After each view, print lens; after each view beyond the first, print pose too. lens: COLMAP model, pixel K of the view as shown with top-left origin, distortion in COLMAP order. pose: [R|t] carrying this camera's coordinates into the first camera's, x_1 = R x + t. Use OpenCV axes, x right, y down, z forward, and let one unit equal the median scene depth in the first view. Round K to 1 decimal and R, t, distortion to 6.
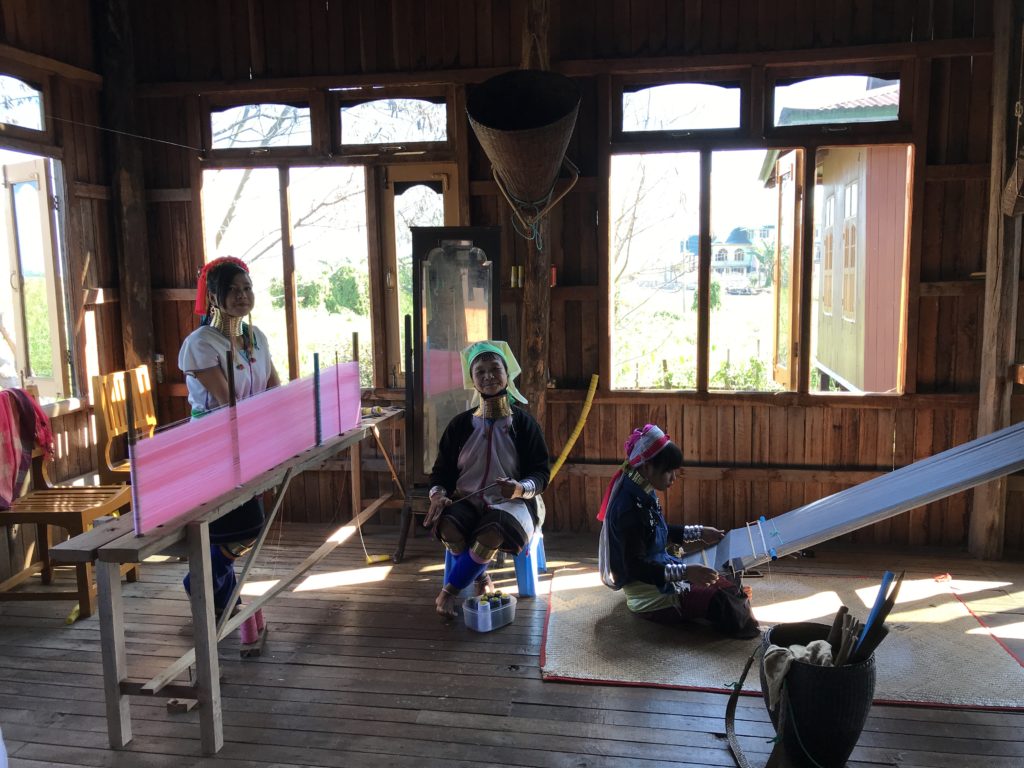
lens RADIAL K [[826.1, 0, 510.0], [0, 826.1, 380.8], [0, 0, 1]] dist [-0.009467, 0.002815]
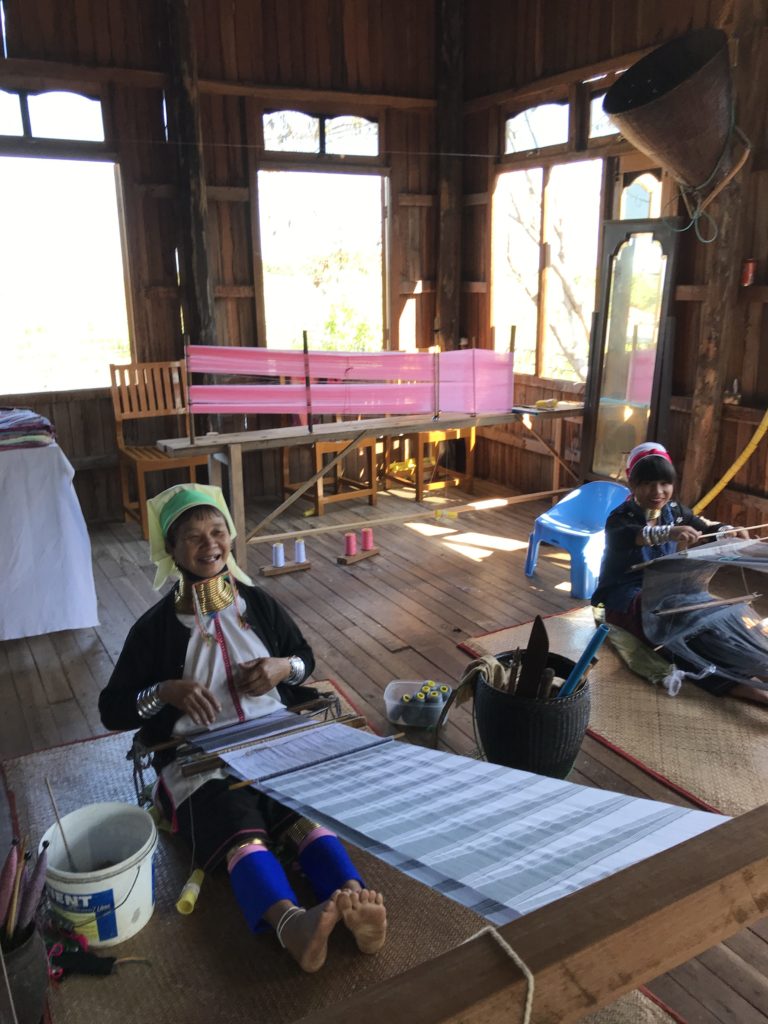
lens RADIAL K [[826.1, 0, 380.0], [0, 826.1, 516.3], [0, 0, 1]] dist [-0.009467, 0.002815]
pose [[0.617195, 0.228028, -0.753043, 0.505516], [-0.101819, 0.972183, 0.210935, -0.021889], [0.780195, -0.053513, 0.623244, 0.144639]]
